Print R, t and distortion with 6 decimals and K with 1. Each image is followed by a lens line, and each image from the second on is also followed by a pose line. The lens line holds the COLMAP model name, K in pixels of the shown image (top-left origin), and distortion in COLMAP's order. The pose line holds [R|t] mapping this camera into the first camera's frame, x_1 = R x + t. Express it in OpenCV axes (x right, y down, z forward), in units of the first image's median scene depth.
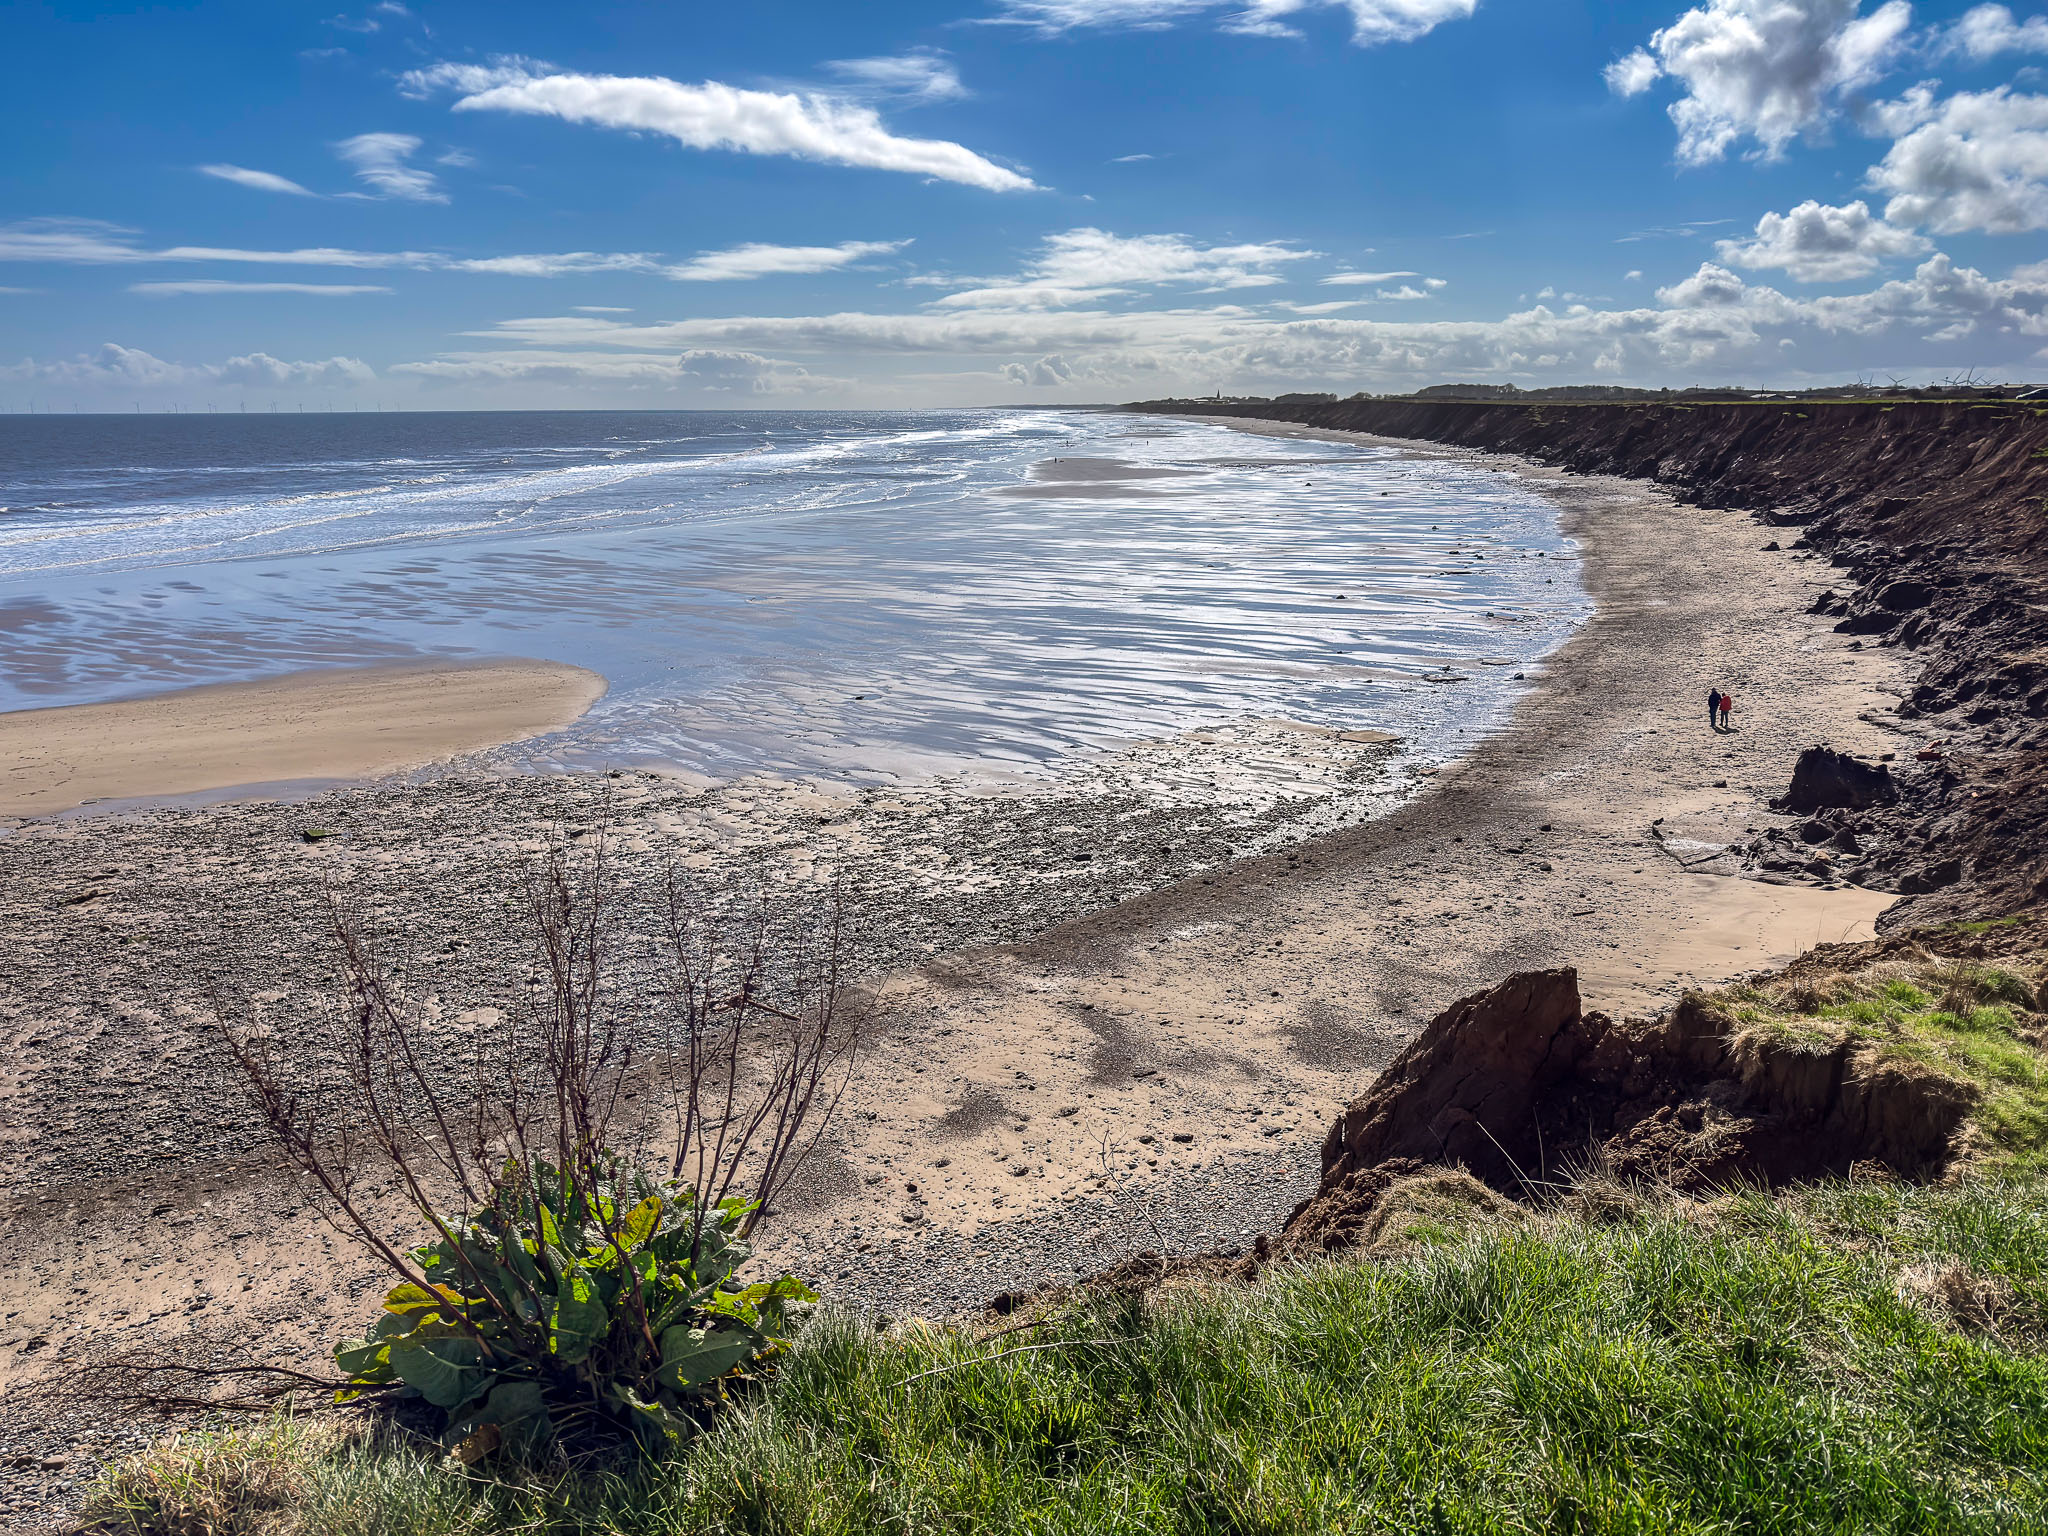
lens RADIAL K [[1437.1, 0, 1023.8], [0, 1437.1, 857.7], [0, 0, 1]] dist [-0.006332, -0.017044]
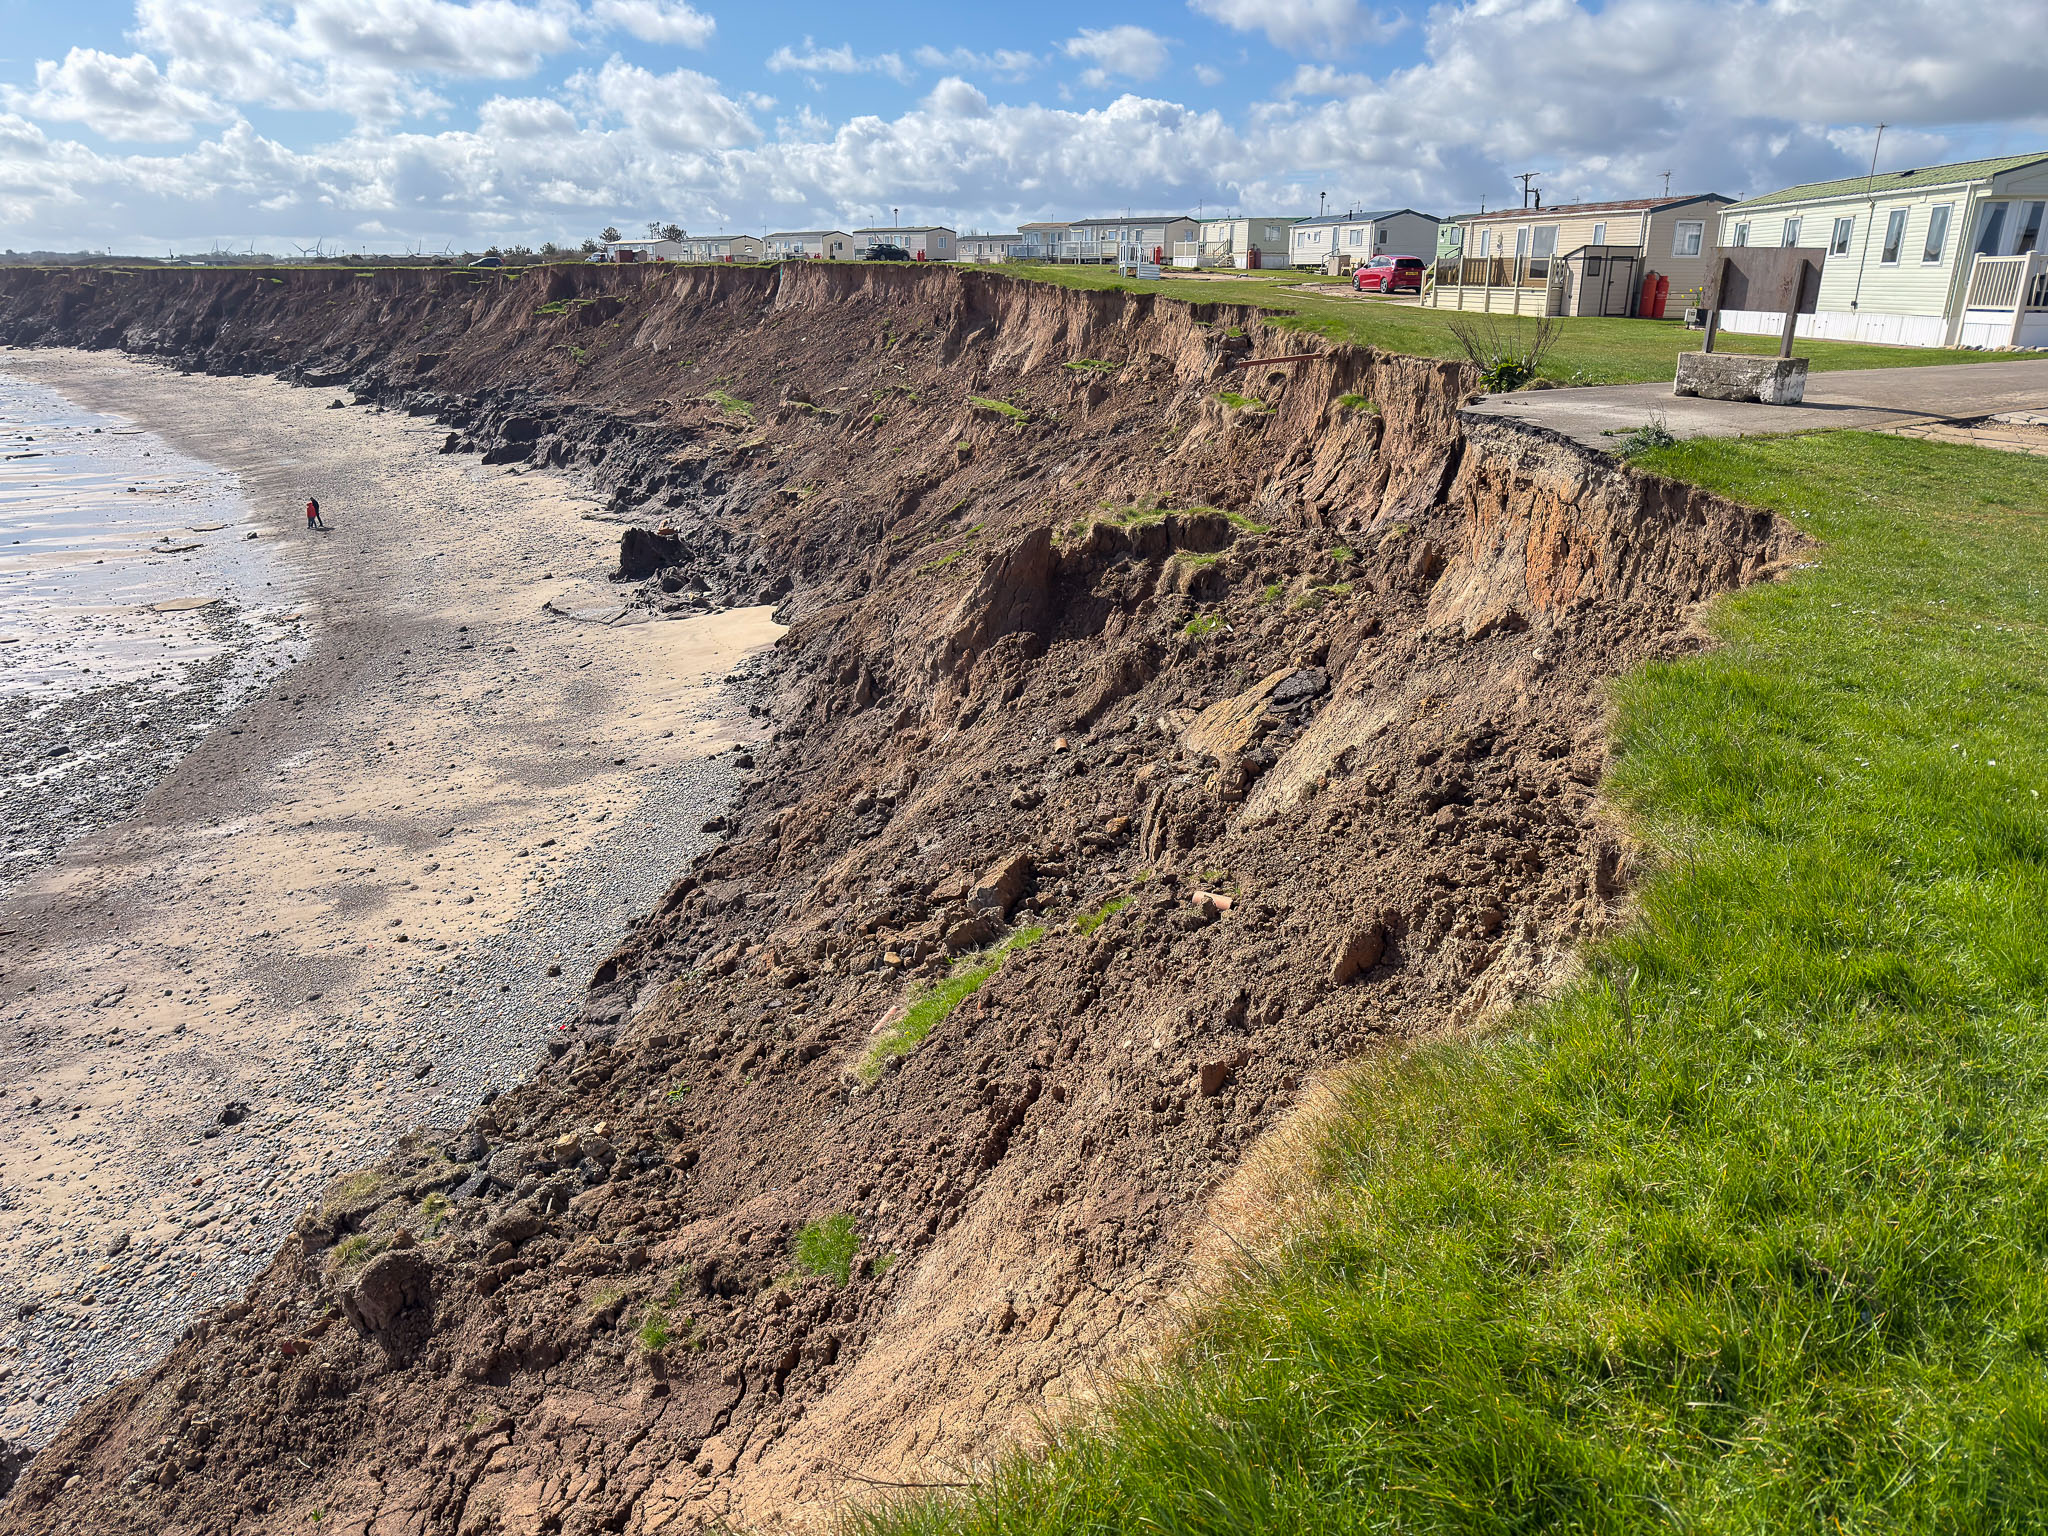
lens RADIAL K [[1483.1, 0, 1024.0], [0, 1483.1, 768.0], [0, 0, 1]] dist [-0.064707, 0.079758]
pose [[0.547487, -0.254282, 0.797244, -0.057124], [0.238717, 0.960585, 0.142447, 0.004047], [-0.802043, 0.112327, 0.586609, -0.008327]]
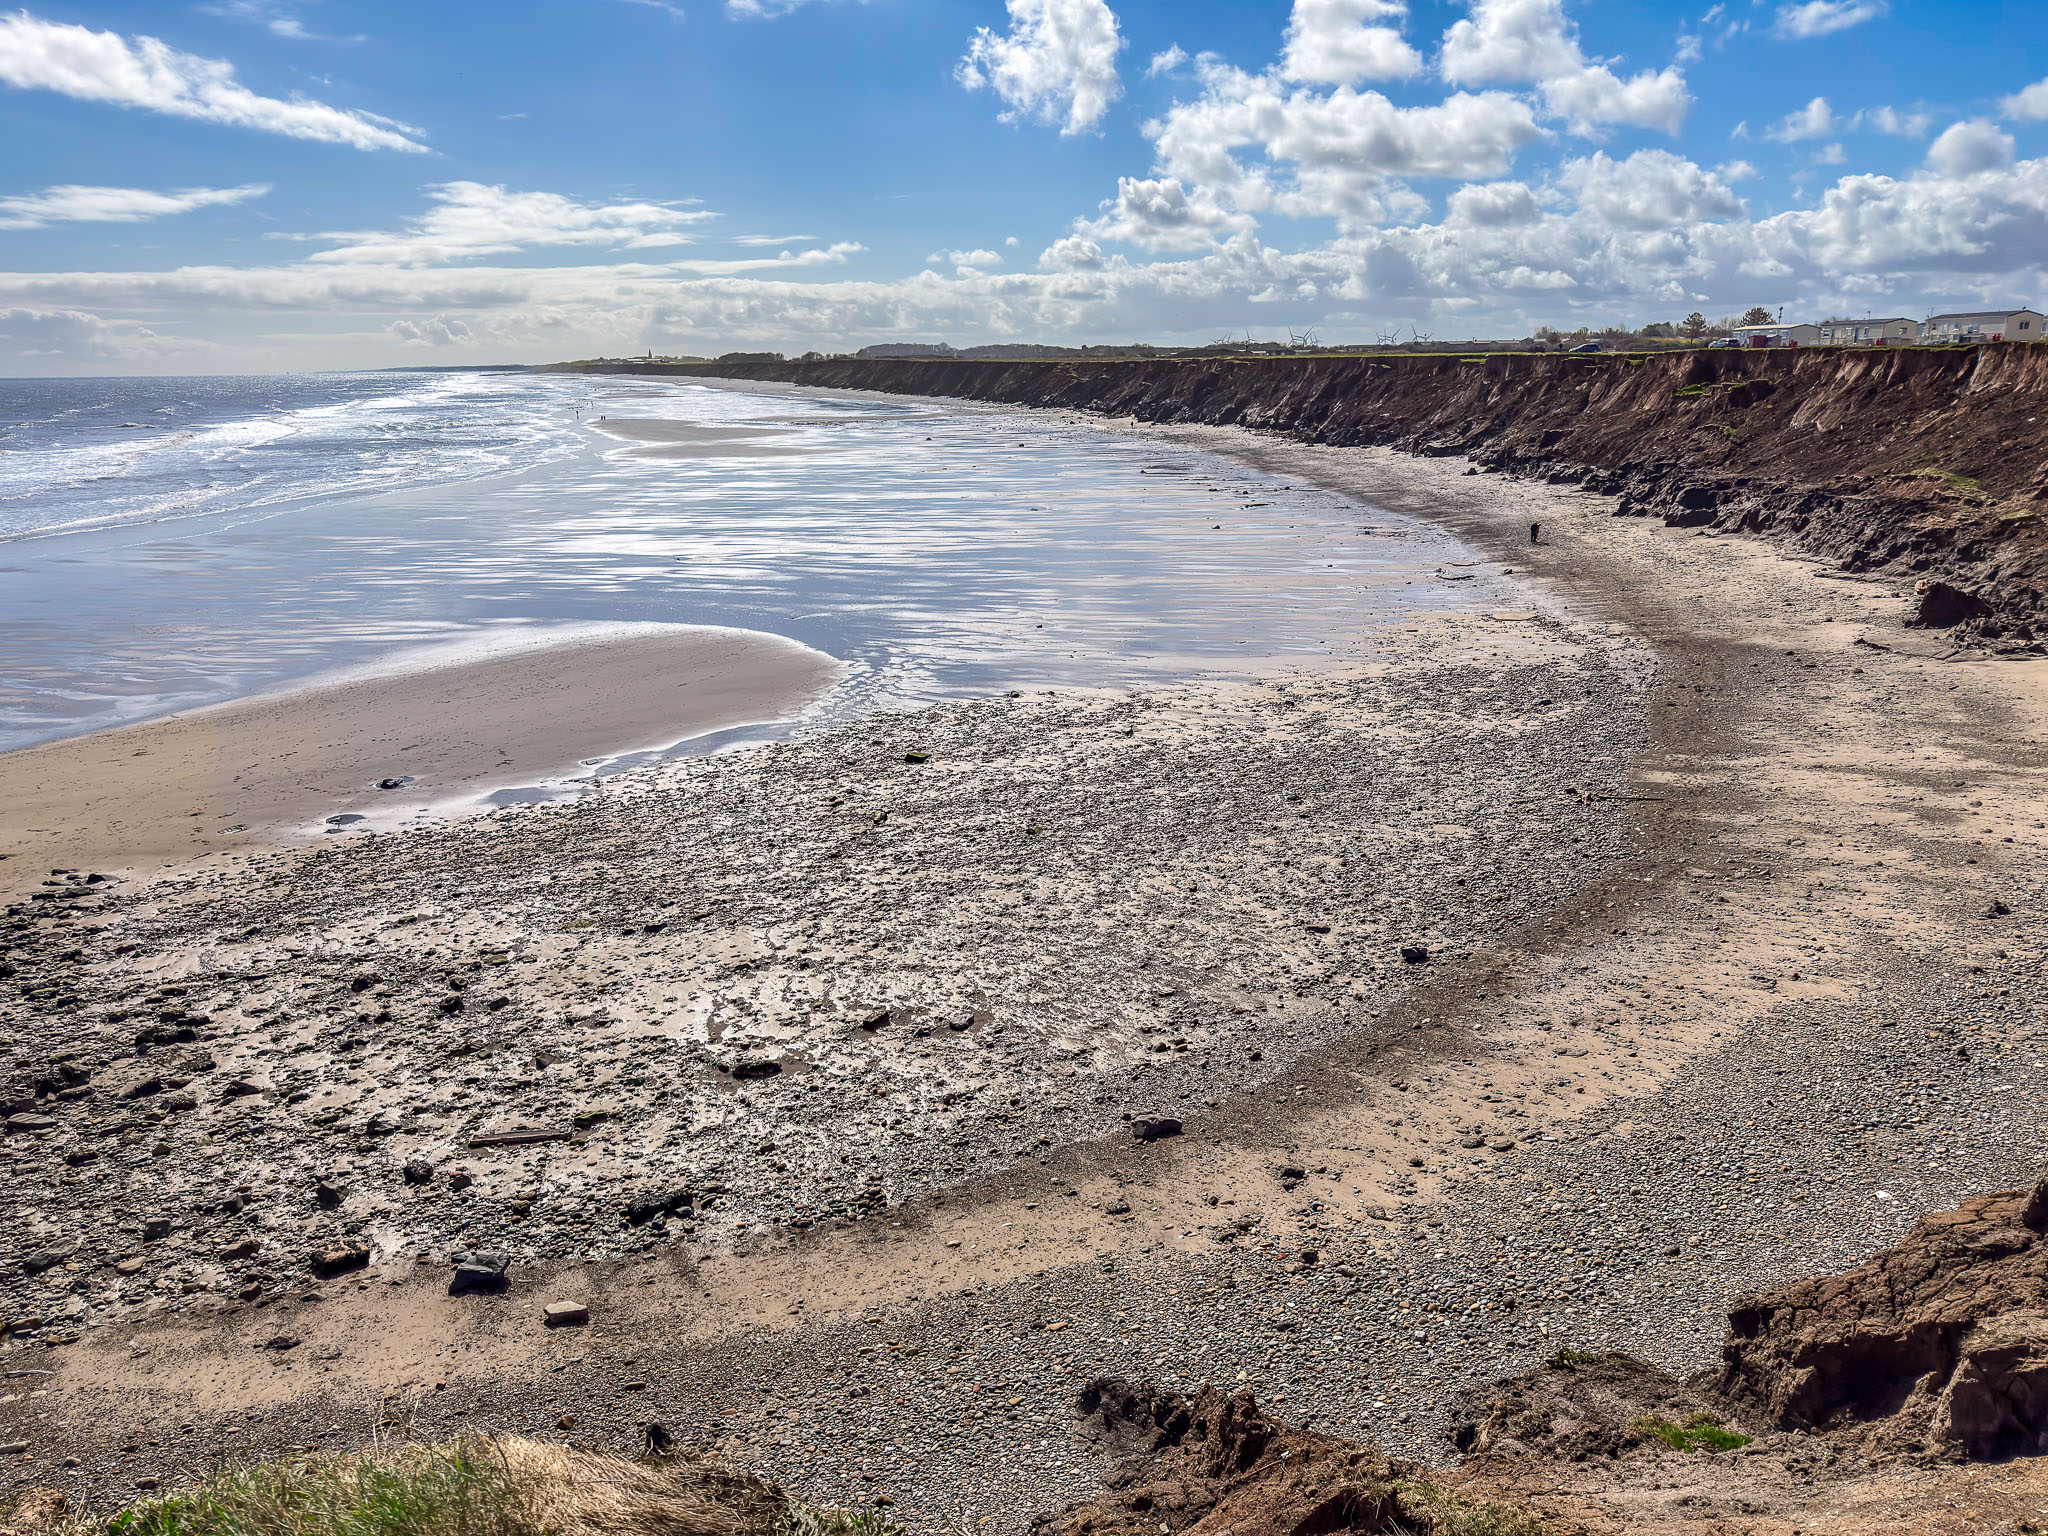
lens RADIAL K [[1483.1, 0, 1024.0], [0, 1483.1, 768.0], [0, 0, 1]] dist [-0.064707, 0.079758]
pose [[0.924981, -0.105783, 0.364993, -0.134621], [0.119888, 0.992656, -0.016131, 0.003750], [-0.360606, 0.058679, 0.930871, -0.008991]]
